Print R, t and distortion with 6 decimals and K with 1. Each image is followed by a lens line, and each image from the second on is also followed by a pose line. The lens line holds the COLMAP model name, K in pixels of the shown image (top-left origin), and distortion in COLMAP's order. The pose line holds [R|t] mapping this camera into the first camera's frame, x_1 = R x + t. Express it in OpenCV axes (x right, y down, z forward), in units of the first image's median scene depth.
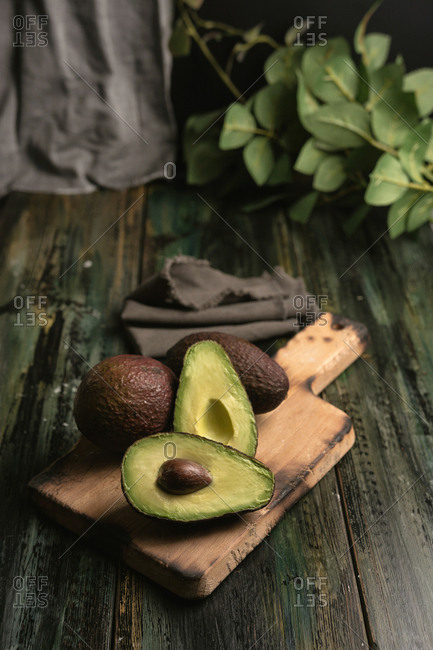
lens RADIAL K [[962.2, 0, 217.2], [0, 962.2, 326.1], [0, 0, 1]] dist [0.018744, 0.000000]
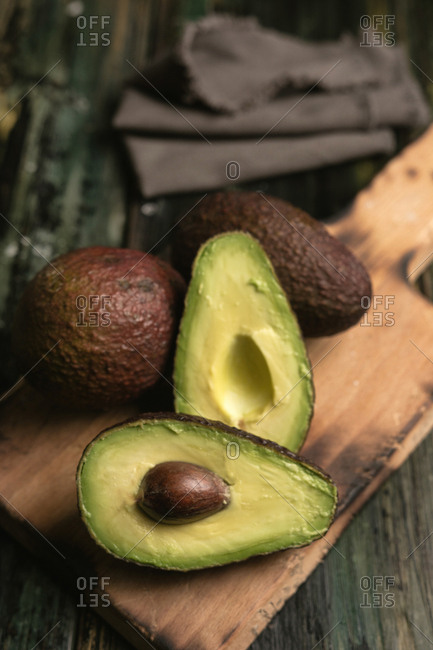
lens RADIAL K [[962.2, 0, 218.9], [0, 962.2, 326.5], [0, 0, 1]] dist [0.018744, 0.000000]
pose [[0.997243, 0.039180, -0.063026, 0.016820], [-0.014173, 0.934193, 0.356486, -0.123206], [0.072846, -0.354610, 0.932172, 0.399034]]
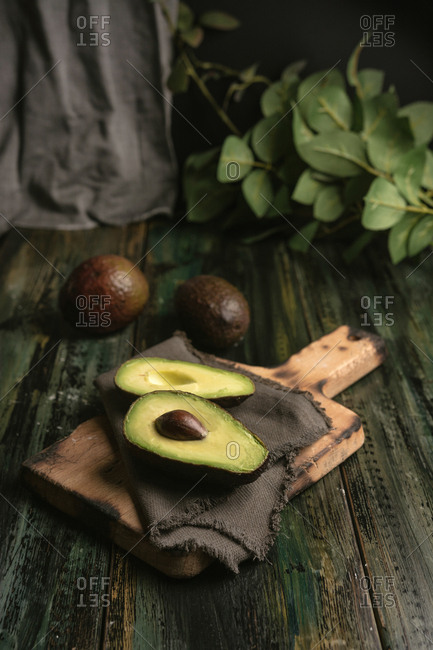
lens RADIAL K [[962.2, 0, 214.7], [0, 962.2, 323.5], [0, 0, 1]] dist [0.018744, 0.000000]
pose [[0.999946, -0.005325, -0.008872, 0.007138], [0.004238, 0.992971, -0.118285, 0.111699], [0.009439, 0.118241, 0.992940, 0.030037]]
